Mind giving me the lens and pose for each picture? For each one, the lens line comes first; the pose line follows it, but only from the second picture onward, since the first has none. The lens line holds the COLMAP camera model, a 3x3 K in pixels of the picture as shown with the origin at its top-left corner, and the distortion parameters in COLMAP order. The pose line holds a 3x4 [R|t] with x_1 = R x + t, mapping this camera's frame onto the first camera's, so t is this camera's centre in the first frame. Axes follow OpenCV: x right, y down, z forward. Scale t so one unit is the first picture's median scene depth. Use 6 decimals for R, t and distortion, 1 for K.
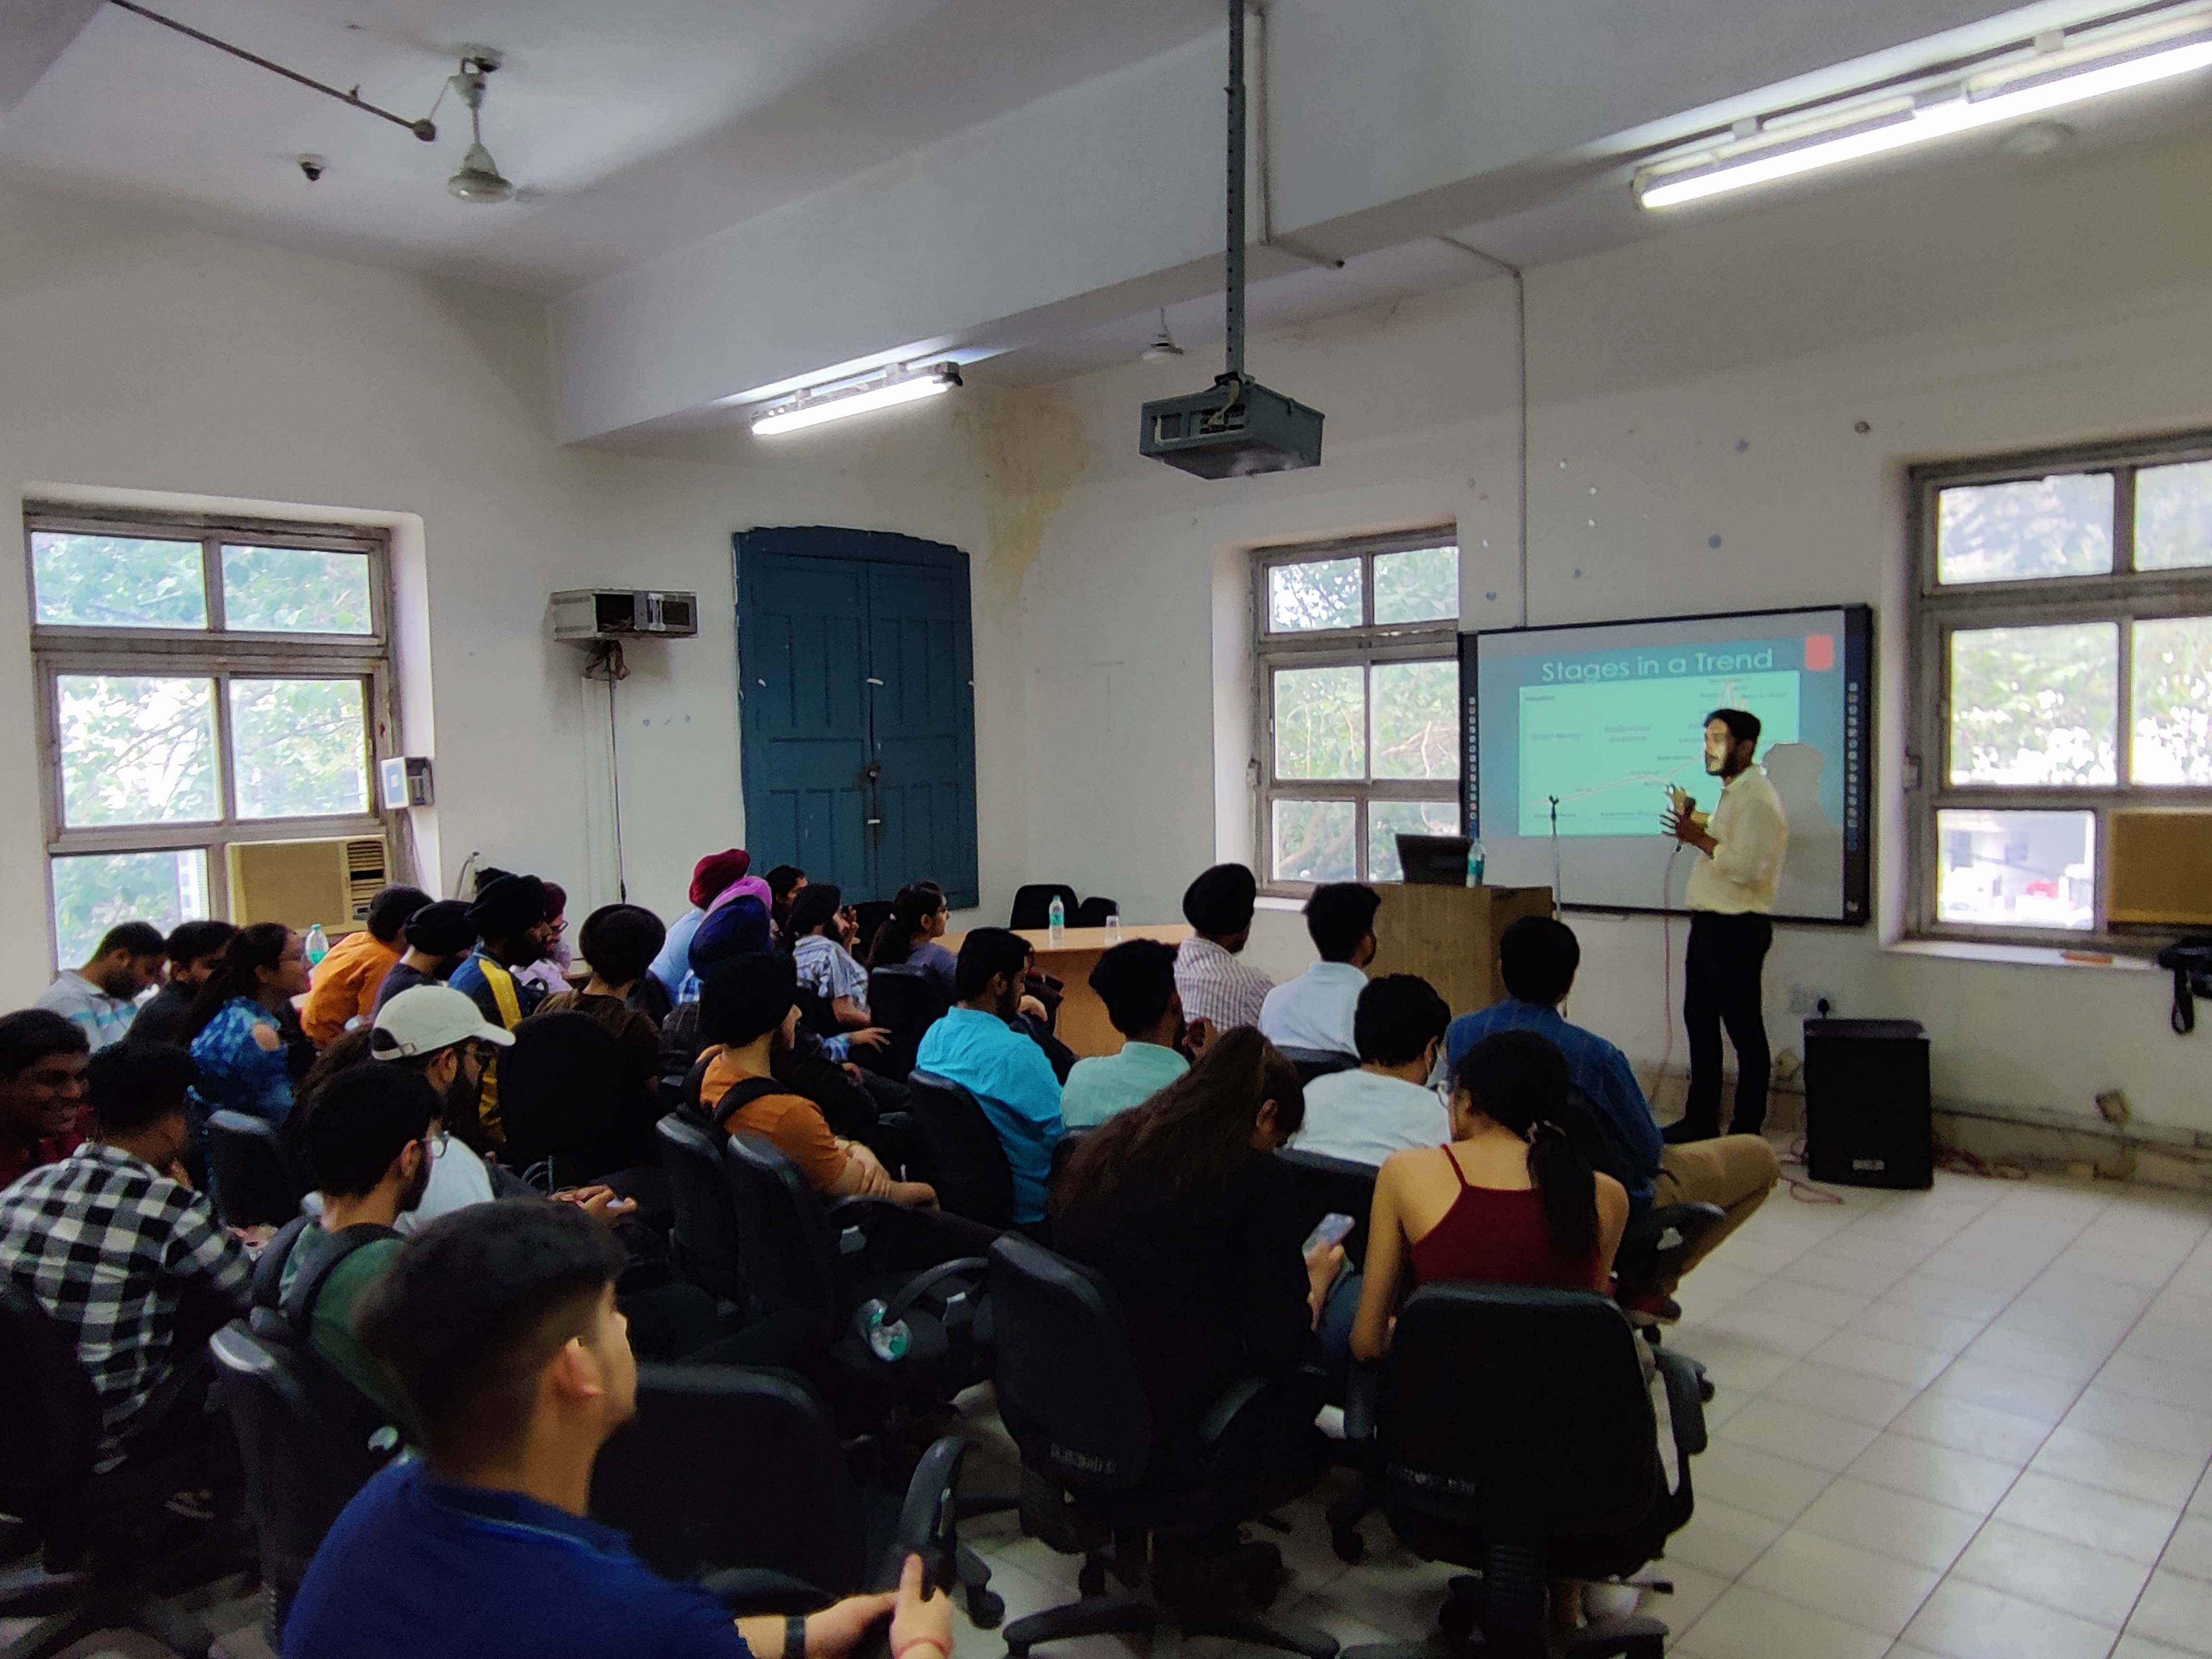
lens RADIAL K [[1575.2, 0, 1106.0], [0, 1575.2, 829.5], [0, 0, 1]] dist [-0.001041, 0.005932]
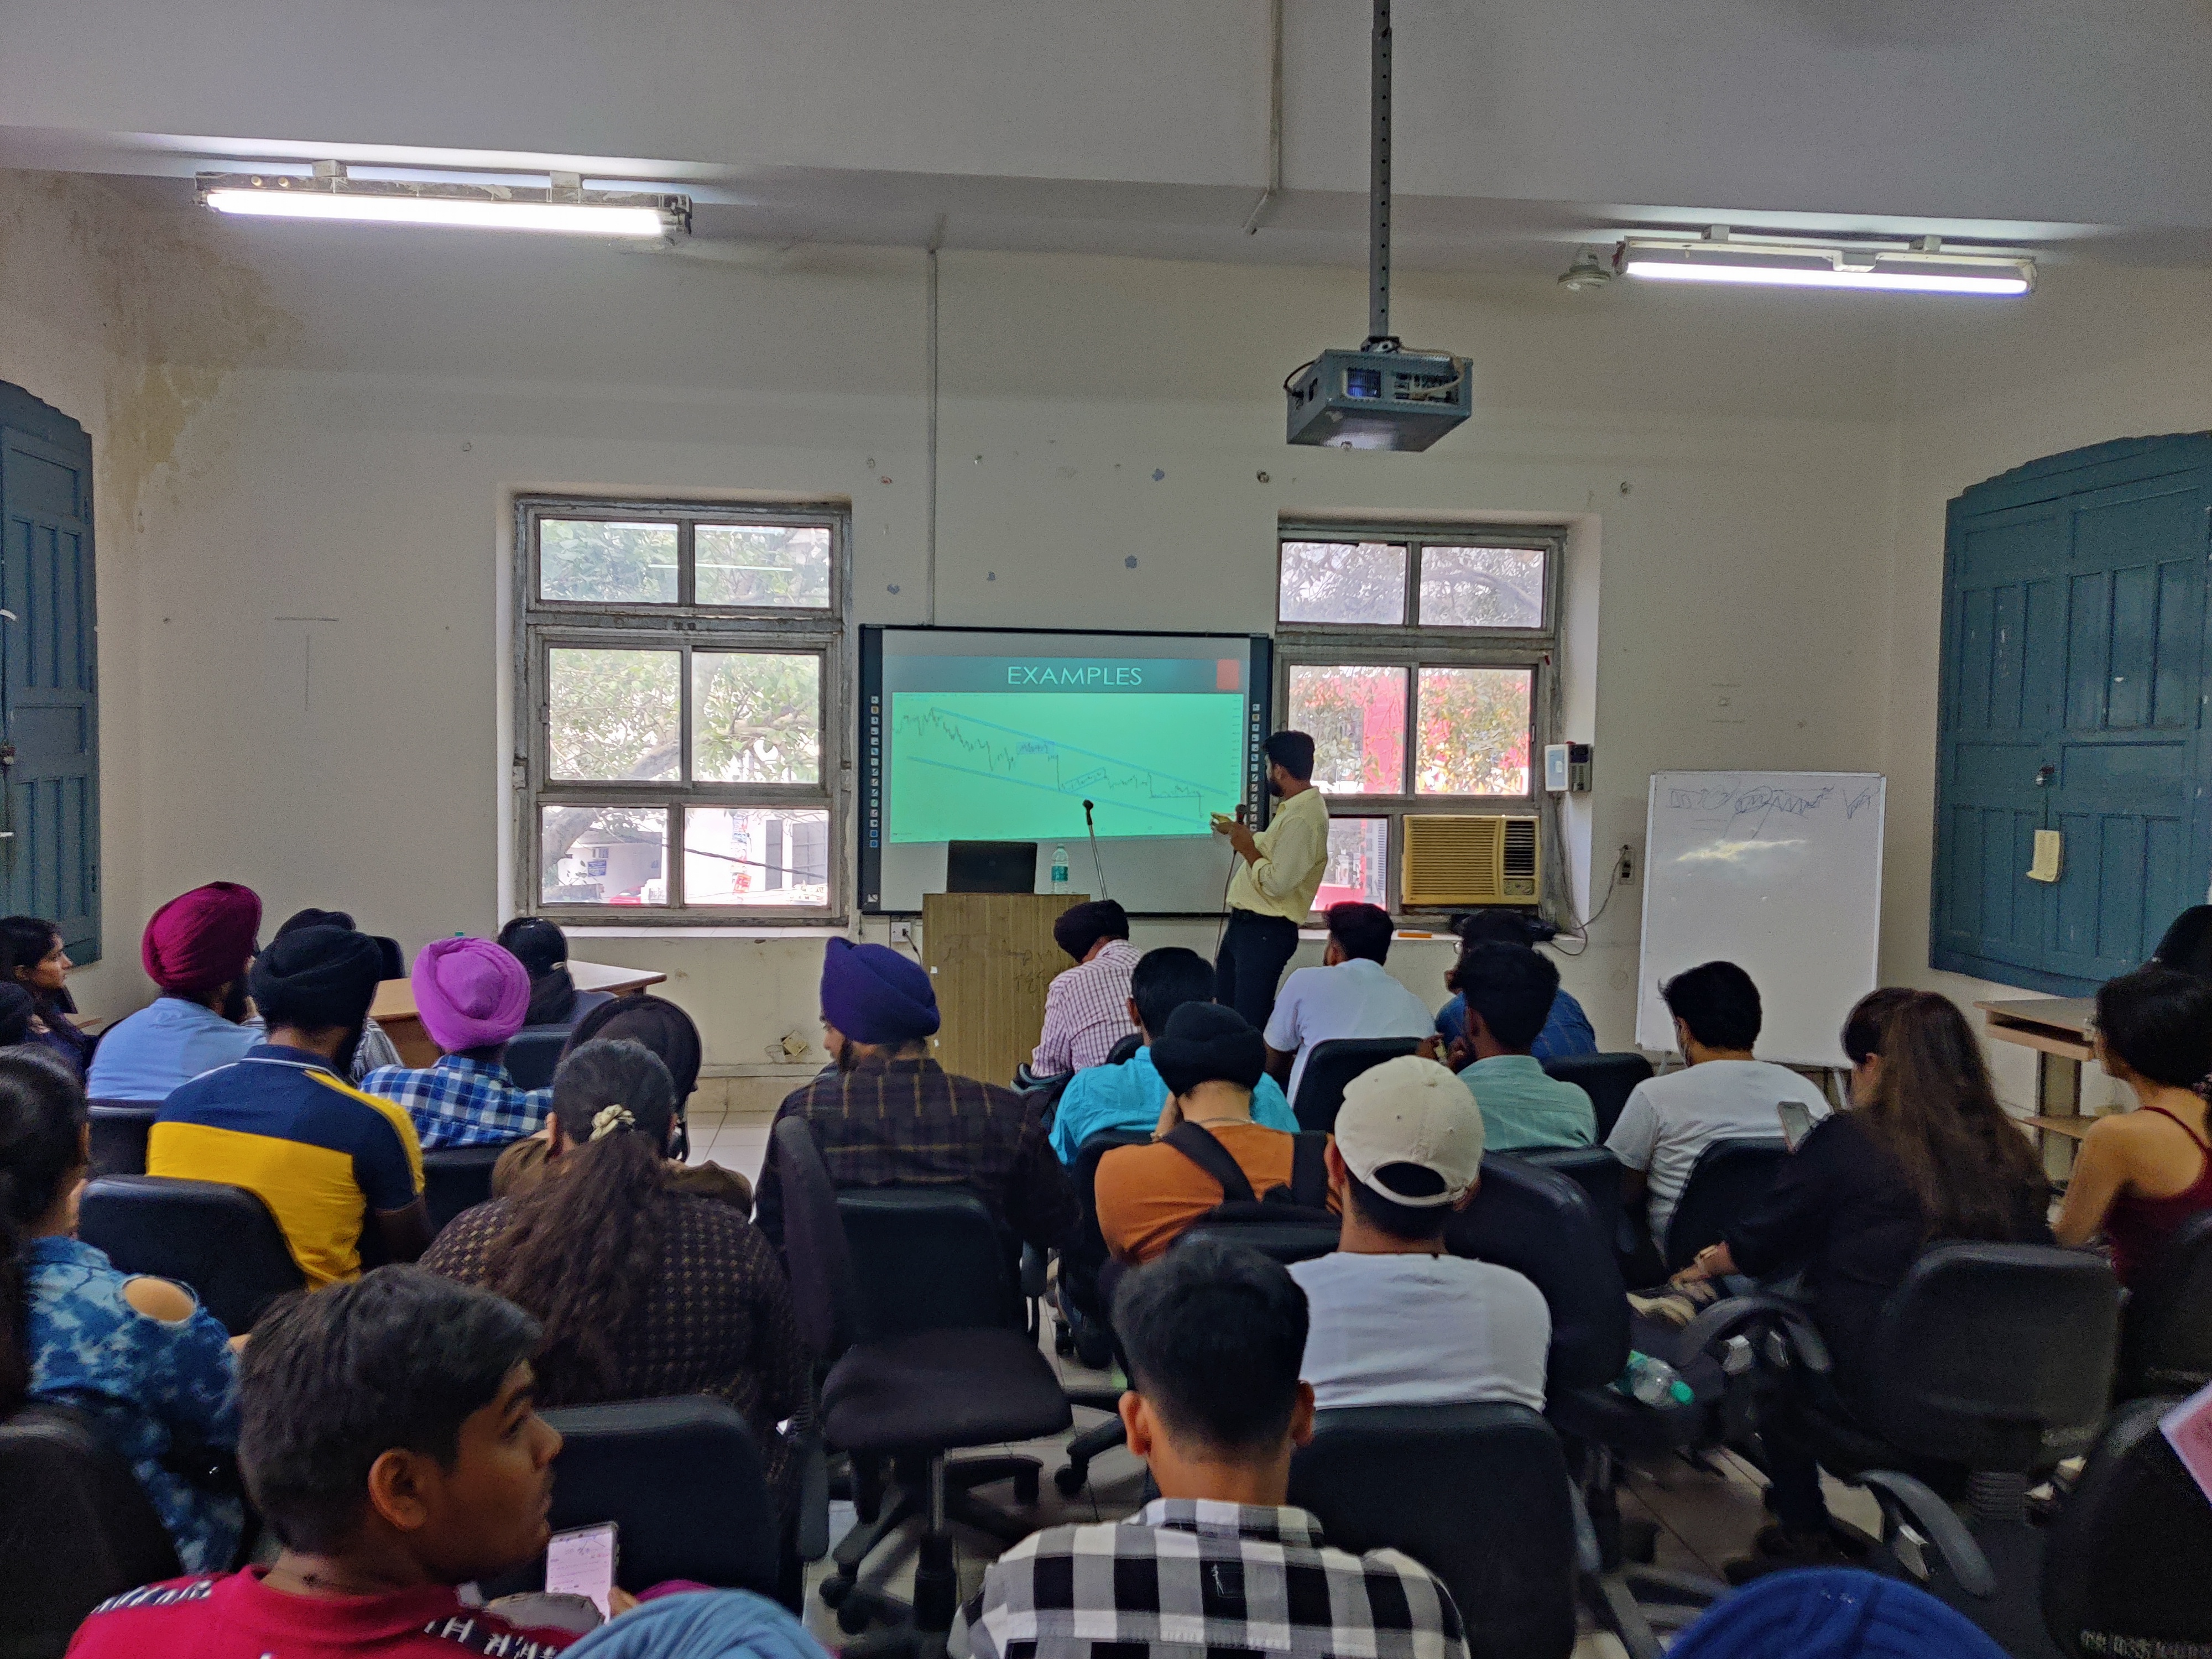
lens RADIAL K [[1627.9, 0, 1106.0], [0, 1627.9, 829.5], [0, 0, 1]] dist [-0.002671, -0.003452]
pose [[0.658399, -0.007709, 0.752629, -0.465254], [0.011391, 0.999935, 0.000277, -0.004725], [-0.752583, 0.008390, 0.658444, 0.318093]]
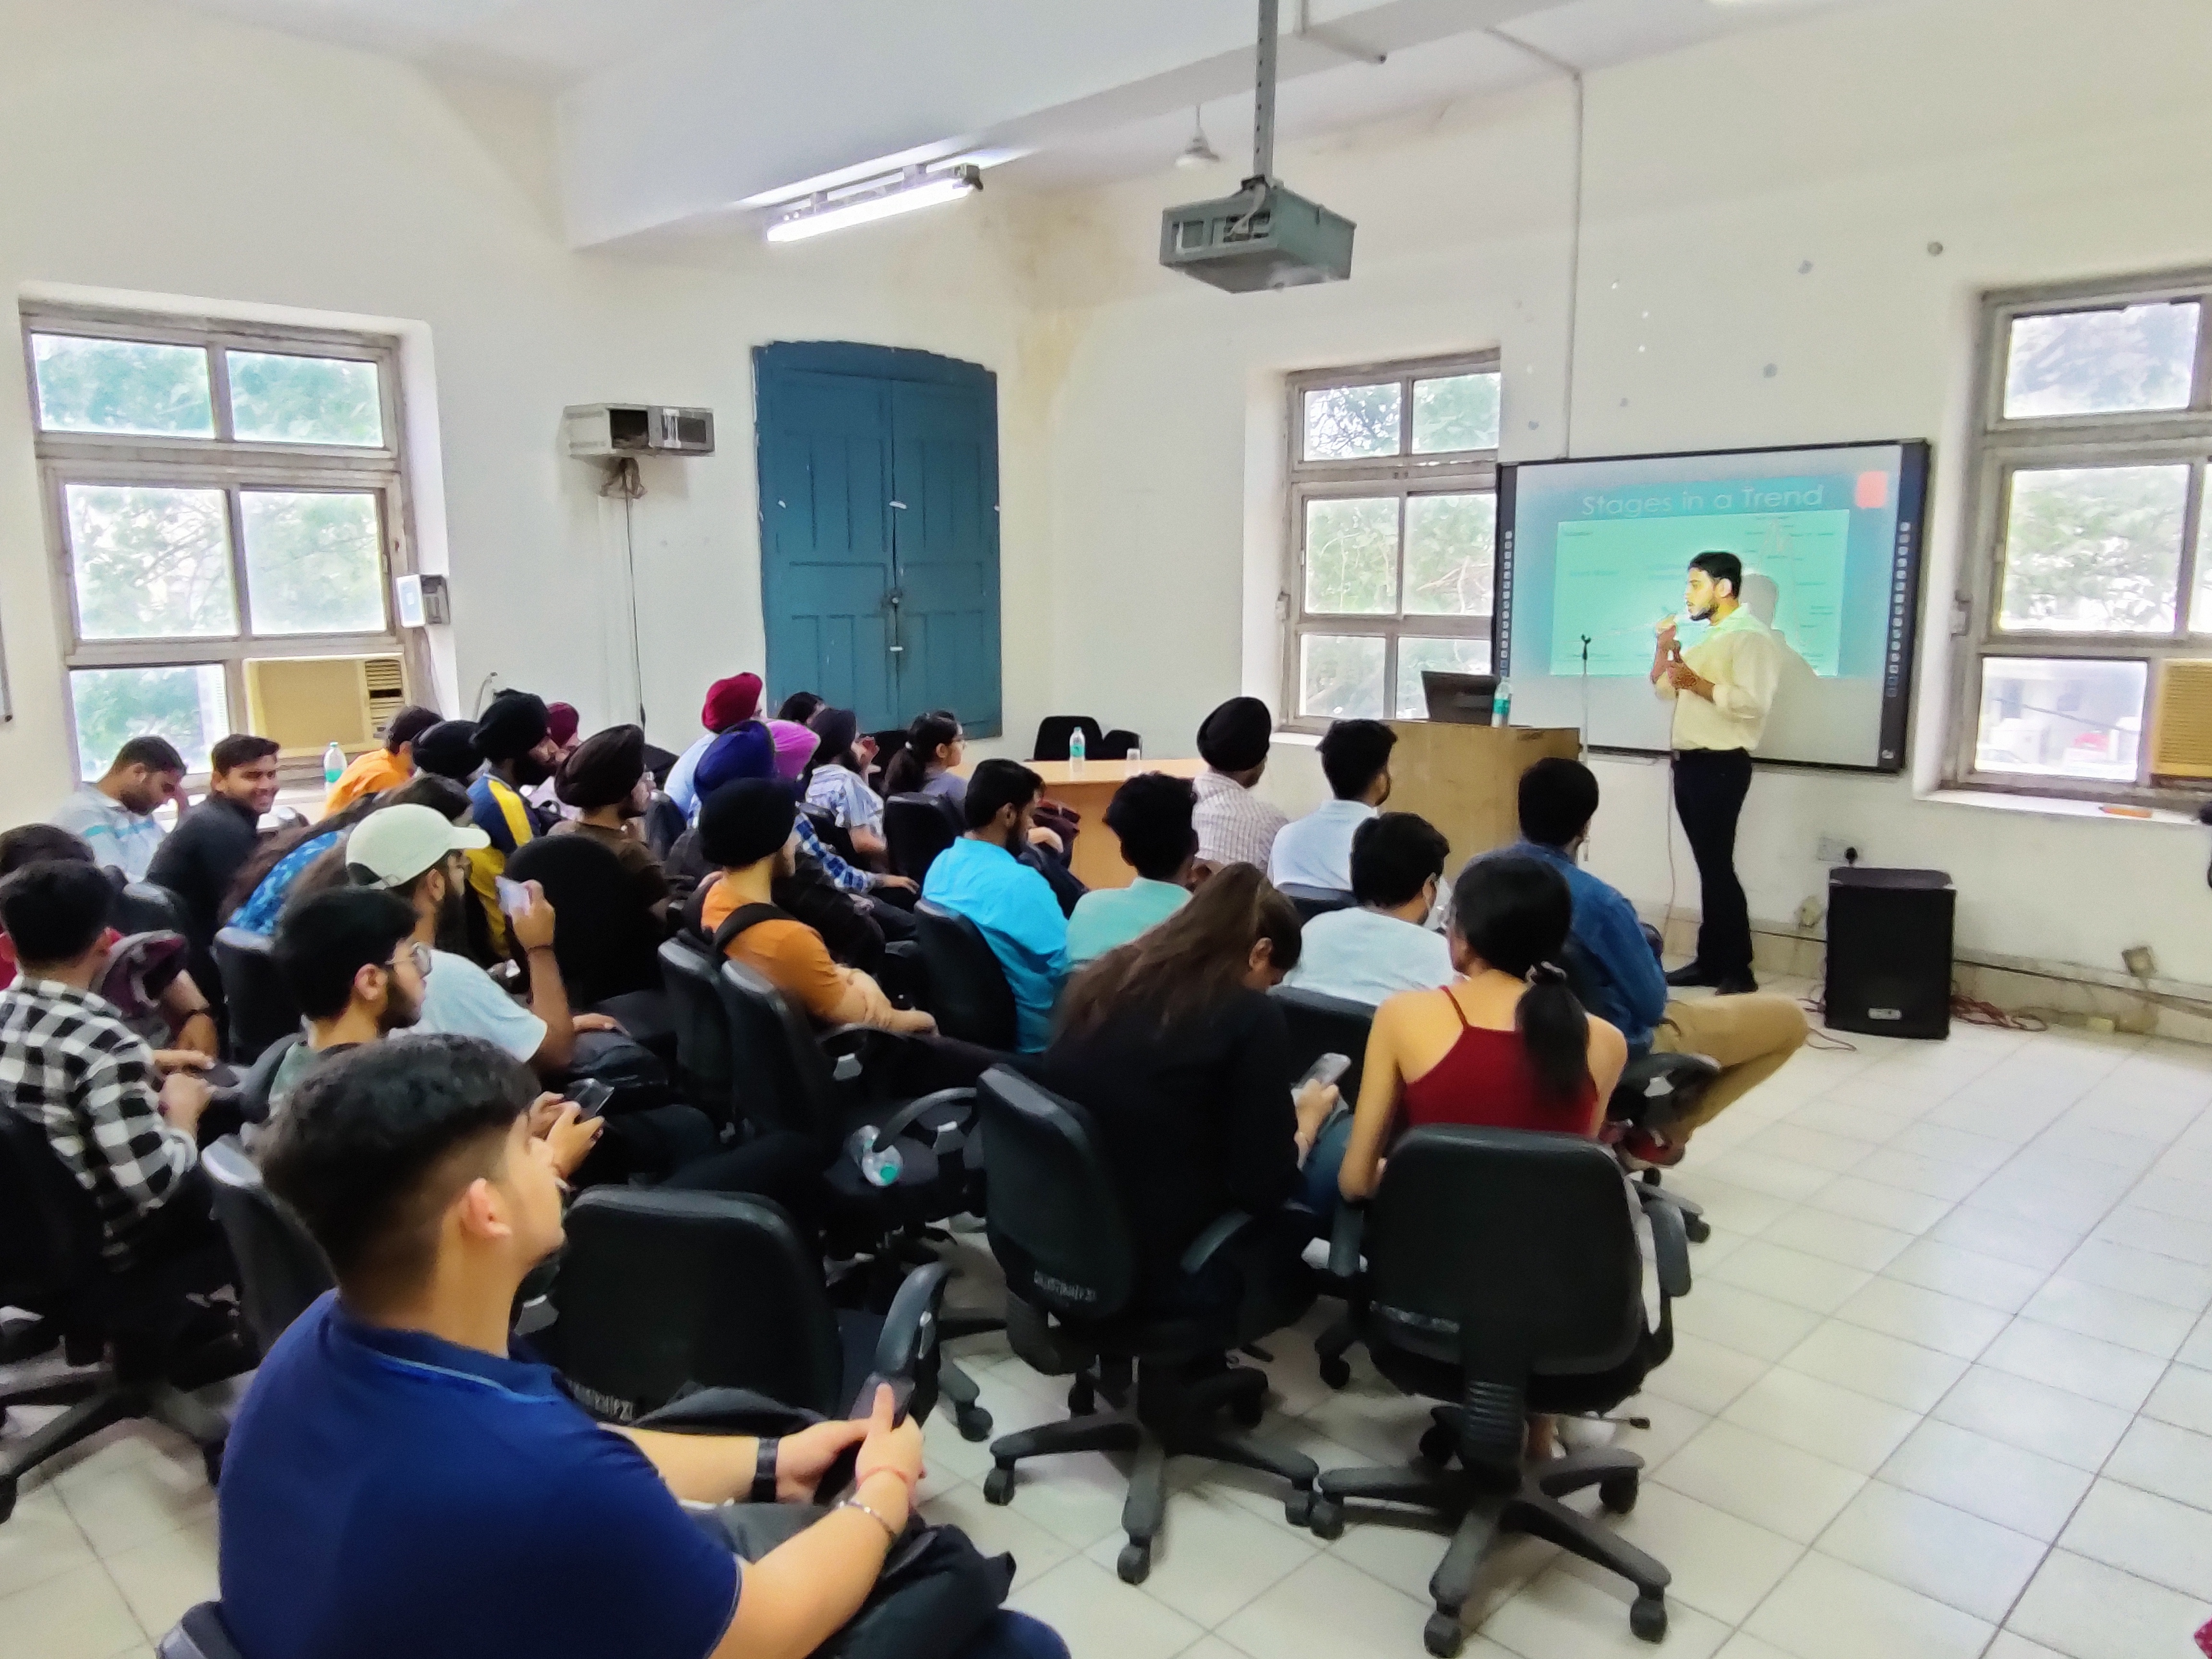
lens RADIAL K [[1575.2, 0, 1106.0], [0, 1575.2, 829.5], [0, 0, 1]] dist [-0.001041, 0.005932]
pose [[0.999566, 0.020776, -0.020864, 0.009728], [-0.018444, 0.994159, 0.106337, 0.000201], [0.022952, -0.105906, 0.994111, 0.010921]]
